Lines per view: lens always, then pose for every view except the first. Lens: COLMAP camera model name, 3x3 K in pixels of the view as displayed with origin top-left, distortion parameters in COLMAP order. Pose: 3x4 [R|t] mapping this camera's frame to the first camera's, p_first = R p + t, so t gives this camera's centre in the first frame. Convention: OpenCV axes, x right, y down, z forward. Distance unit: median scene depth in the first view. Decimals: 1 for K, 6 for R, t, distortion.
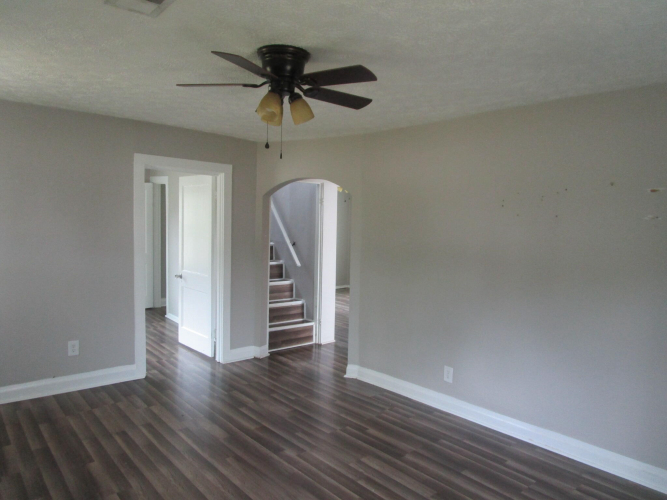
lens RADIAL K [[467.2, 0, 333.6], [0, 467.2, 259.6], [0, 0, 1]] dist [-0.027295, 0.001109]
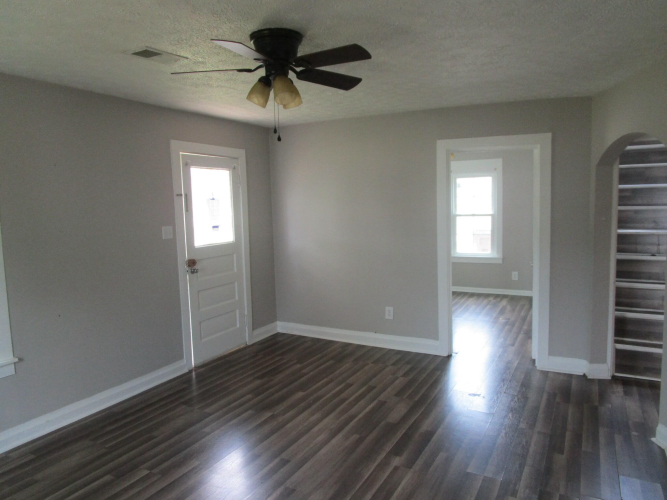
lens RADIAL K [[475.5, 0, 333.5], [0, 475.5, 250.0], [0, 0, 1]] dist [-0.025976, 0.005541]
pose [[0.351334, 0.056993, -0.934514, 0.573321], [-0.042306, 0.998092, 0.044965, -0.023643], [0.935294, 0.023738, 0.353075, 0.453479]]
